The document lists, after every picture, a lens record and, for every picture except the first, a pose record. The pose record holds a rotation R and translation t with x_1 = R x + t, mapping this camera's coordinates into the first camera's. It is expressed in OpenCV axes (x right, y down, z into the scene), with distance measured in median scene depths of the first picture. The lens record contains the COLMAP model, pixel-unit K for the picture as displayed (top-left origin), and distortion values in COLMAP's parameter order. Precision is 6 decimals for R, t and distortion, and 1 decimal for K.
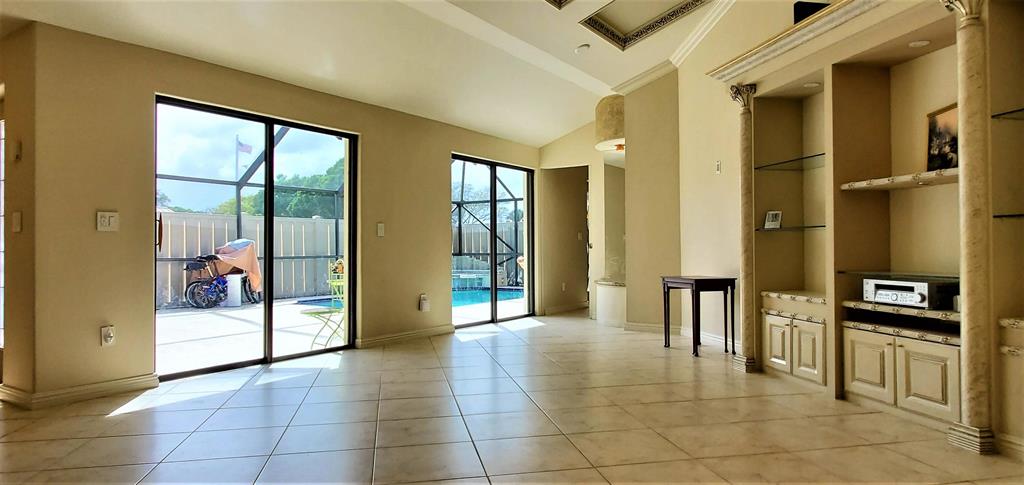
lens RADIAL K [[596.3, 0, 512.0], [0, 596.3, 242.5], [0, 0, 1]] dist [-0.002298, -0.000806]
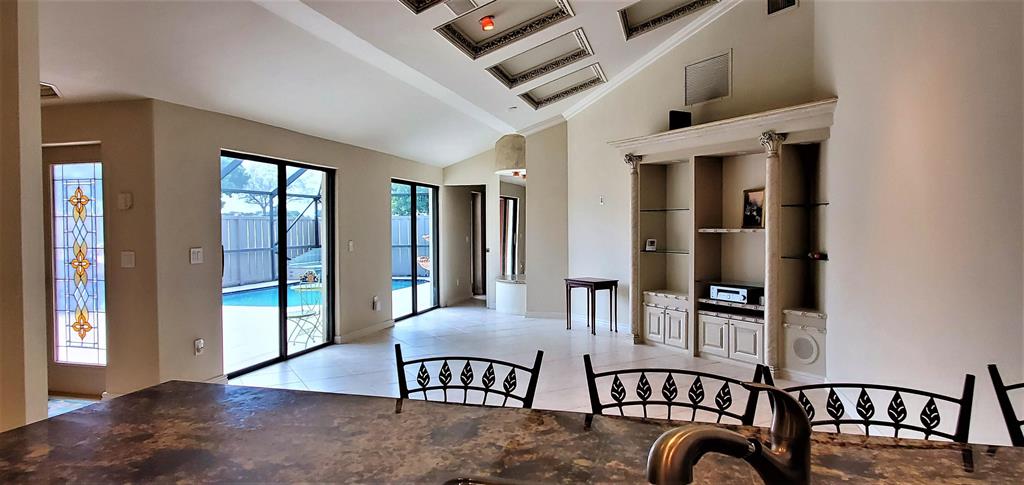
lens RADIAL K [[596.3, 0, 512.0], [0, 596.3, 242.5], [0, 0, 1]] dist [-0.002298, -0.000806]
pose [[0.947146, -0.007133, 0.320723, -0.434150], [-0.003806, 0.999433, 0.033469, -0.102846], [-0.320780, -0.032921, 0.946581, -0.376255]]
